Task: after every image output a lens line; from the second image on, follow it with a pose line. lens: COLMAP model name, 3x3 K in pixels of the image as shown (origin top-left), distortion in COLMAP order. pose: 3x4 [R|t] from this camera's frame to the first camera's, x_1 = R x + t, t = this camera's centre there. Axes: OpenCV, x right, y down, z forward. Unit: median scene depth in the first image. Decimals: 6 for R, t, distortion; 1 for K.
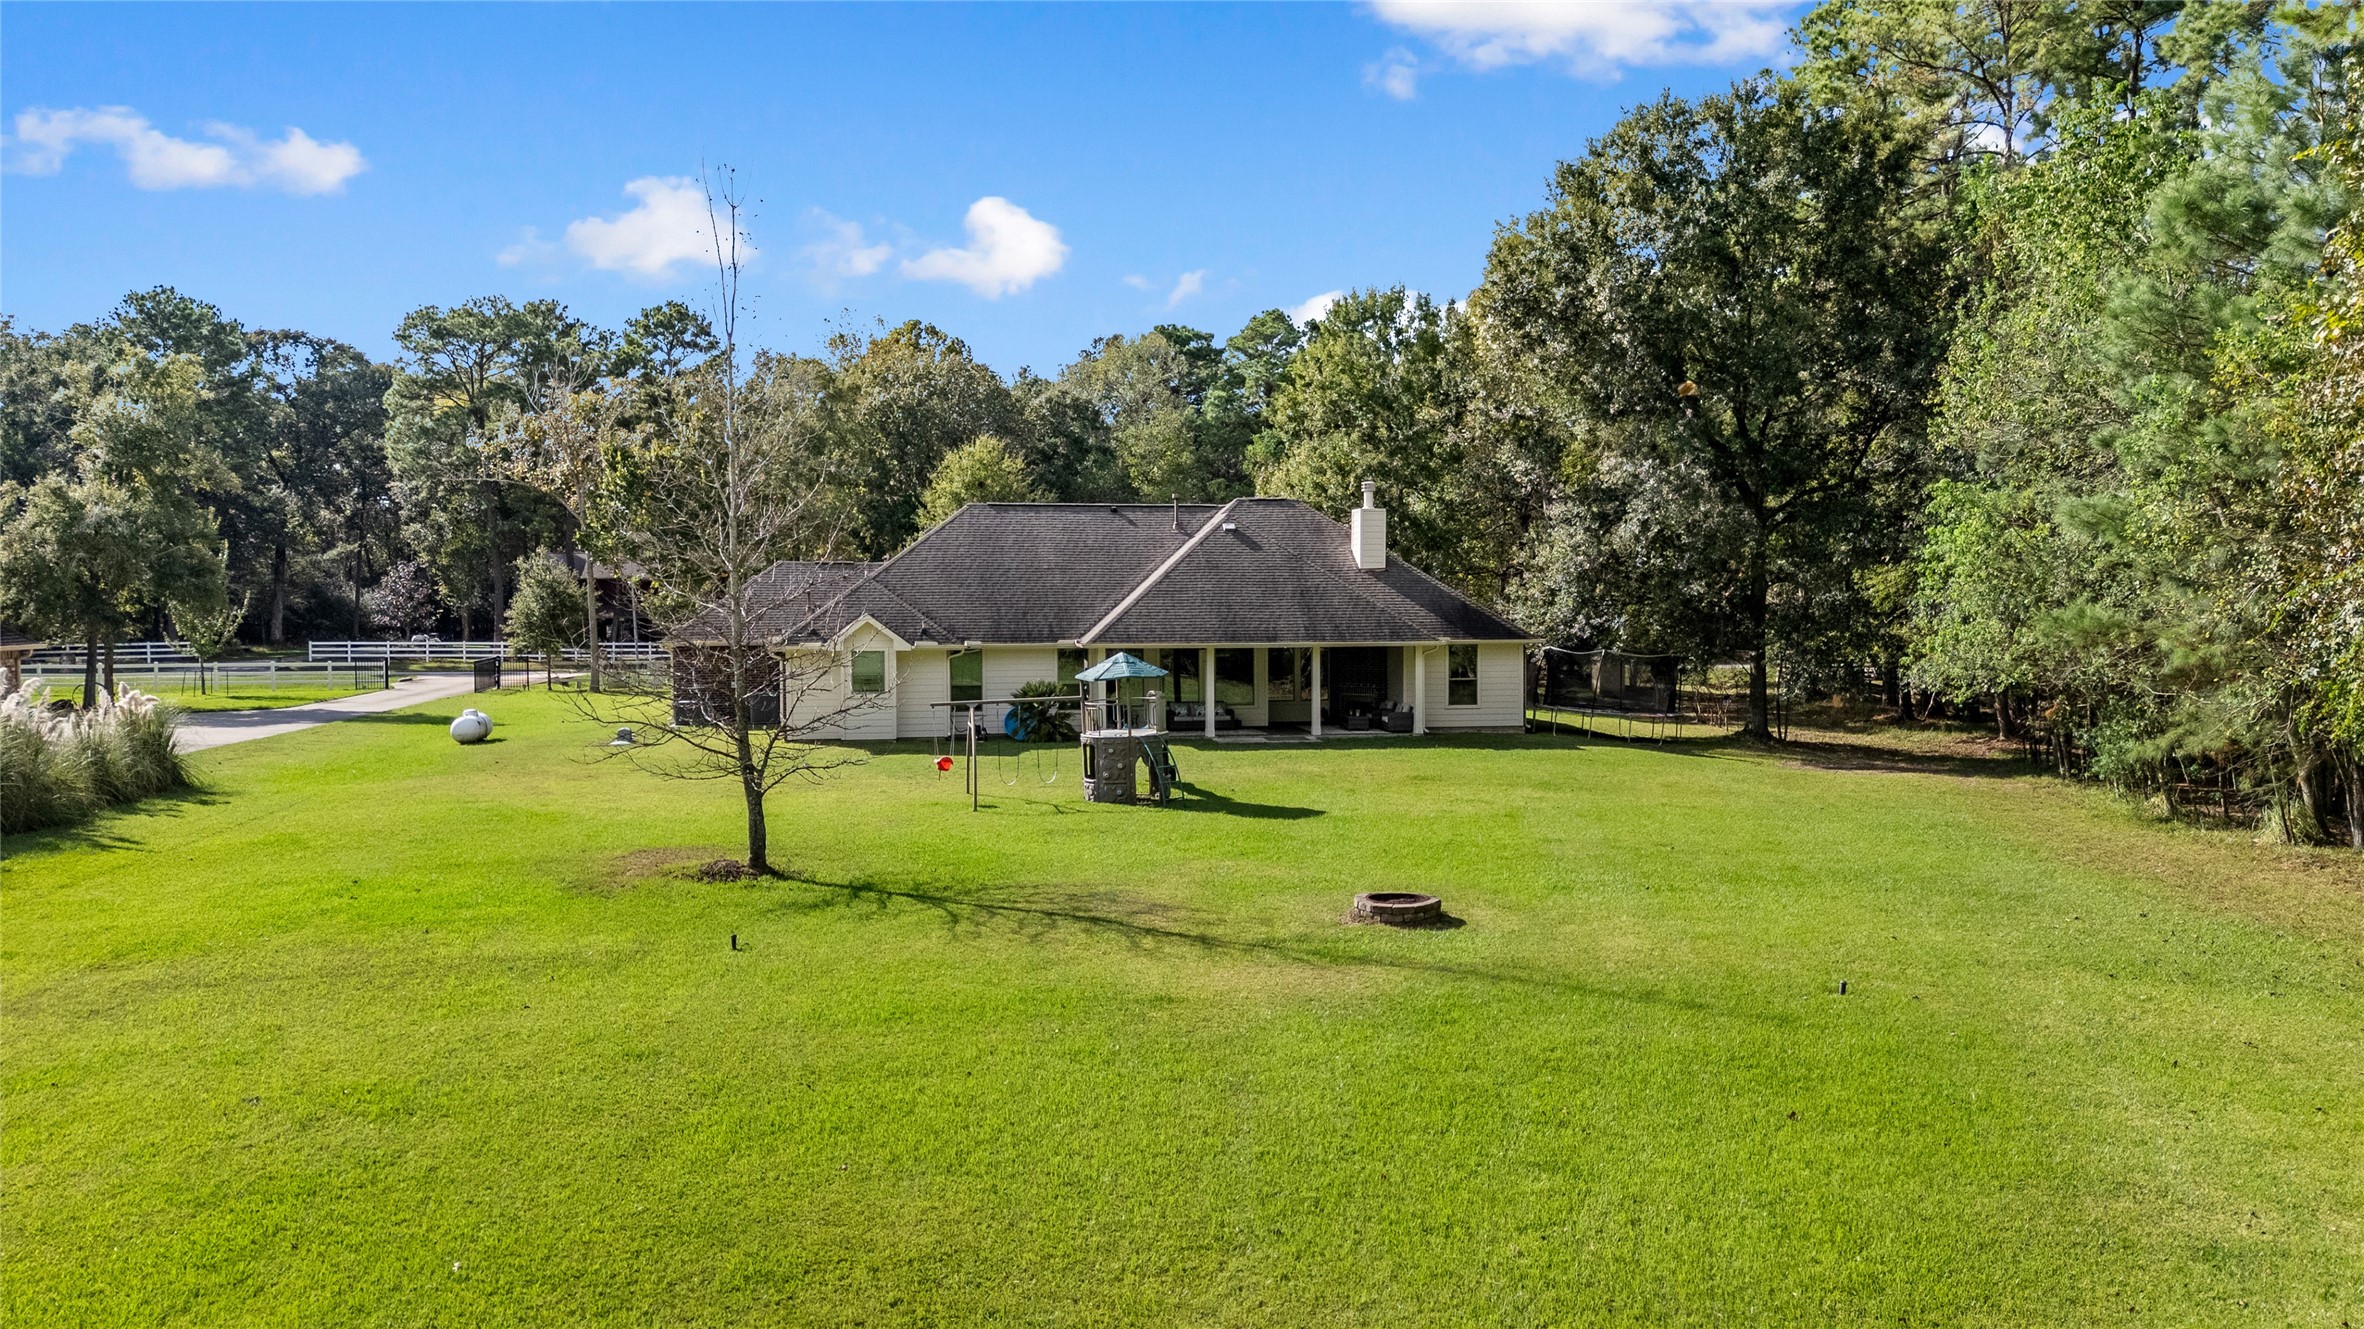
lens RADIAL K [[1825.2, 0, 1178.4], [0, 1825.2, 606.4], [0, 0, 1]] dist [0.044362, -0.002074]
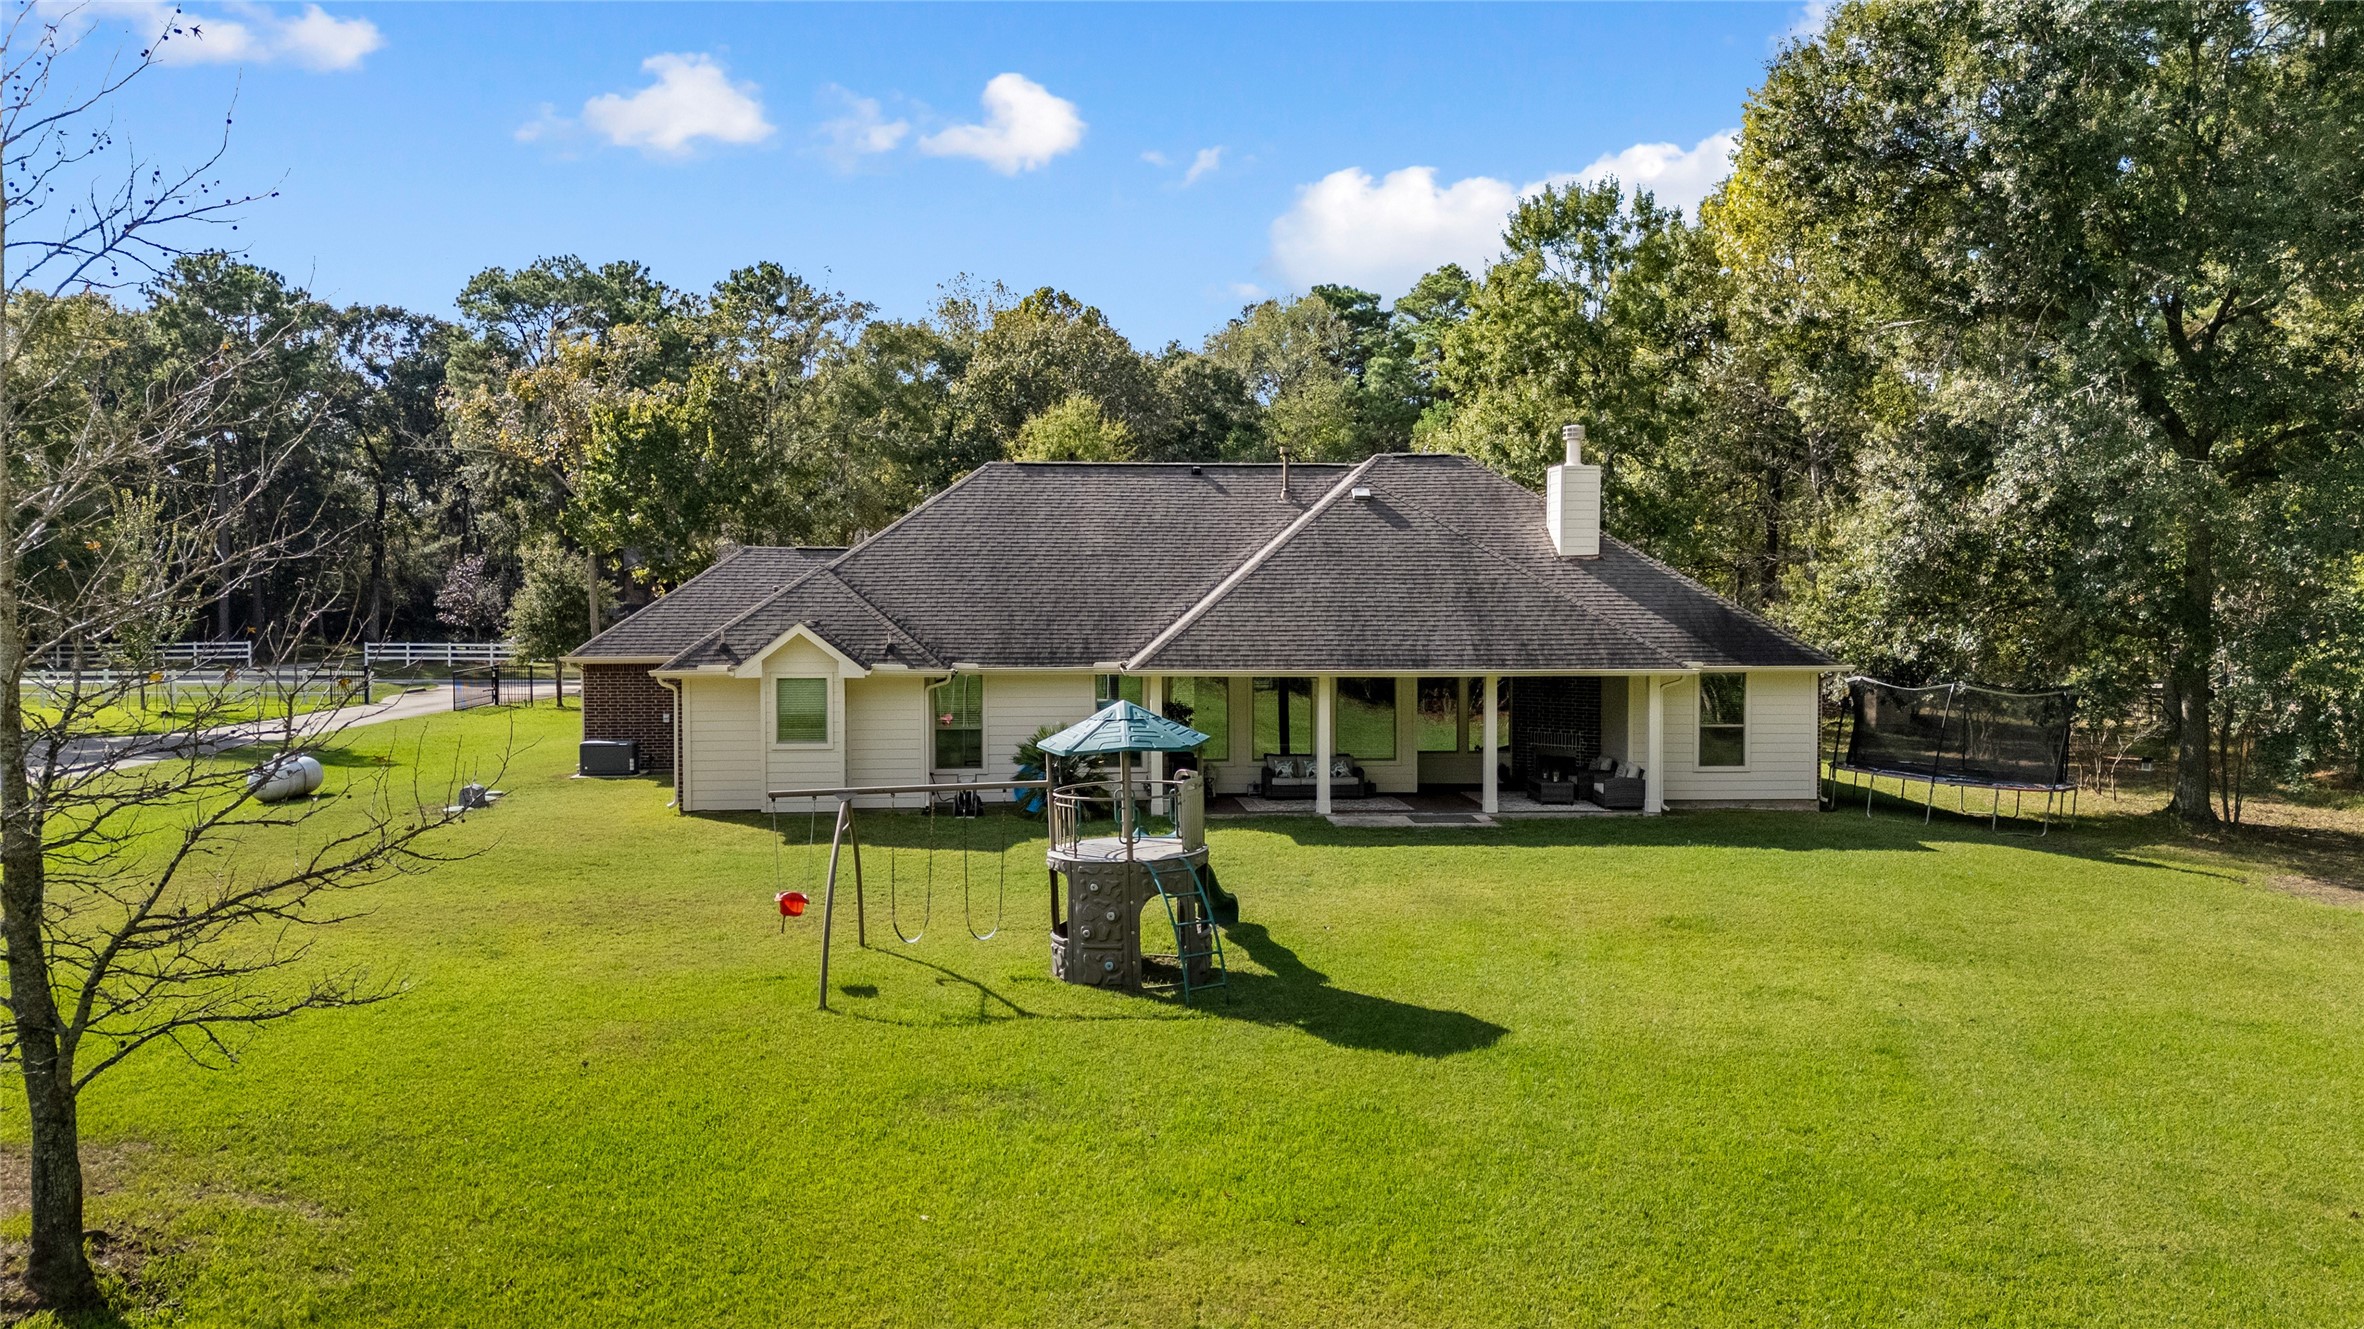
lens RADIAL K [[1825.2, 0, 1178.4], [0, 1825.2, 606.4], [0, 0, 1]] dist [0.044362, -0.002074]
pose [[0.995121, 0.004572, -0.098552, 0.020578], [-0.004559, 0.999990, 0.000357, -0.001491], [0.098553, 0.000094, 0.995132, 0.245516]]
